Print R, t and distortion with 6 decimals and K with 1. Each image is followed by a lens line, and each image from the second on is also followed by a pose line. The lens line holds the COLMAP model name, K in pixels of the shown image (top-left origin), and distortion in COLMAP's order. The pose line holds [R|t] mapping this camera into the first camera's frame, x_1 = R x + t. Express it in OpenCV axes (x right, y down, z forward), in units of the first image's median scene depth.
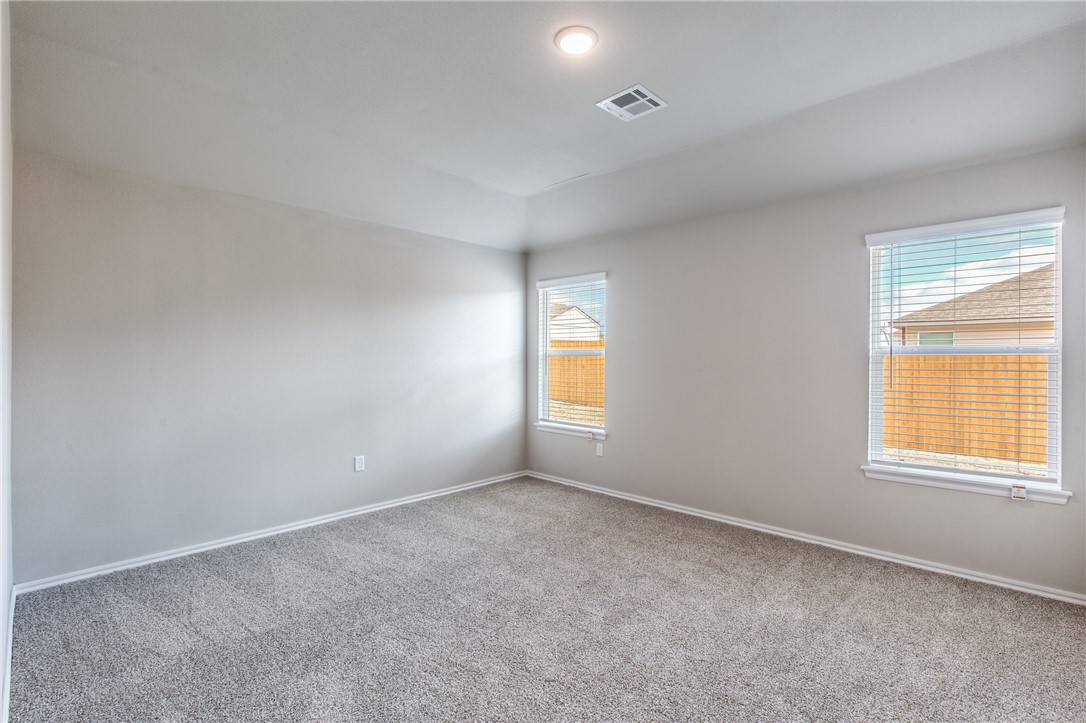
lens RADIAL K [[508.8, 0, 548.3], [0, 508.8, 356.3], [0, 0, 1]] dist [-0.001066, -0.000049]
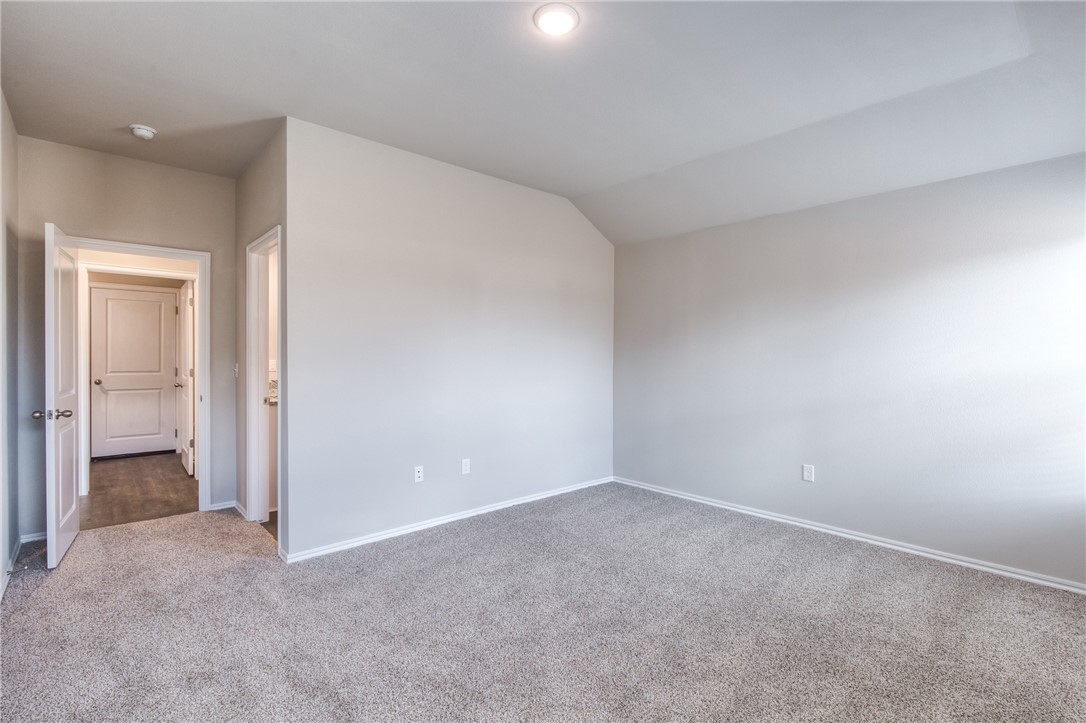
lens RADIAL K [[508.8, 0, 548.3], [0, 508.8, 356.3], [0, 0, 1]] dist [-0.001066, -0.000049]
pose [[-0.072094, 0.008302, -0.997363, 0.678605], [0.001889, 0.999965, 0.008187, -0.006941], [0.997396, -0.001294, -0.072107, 0.718808]]
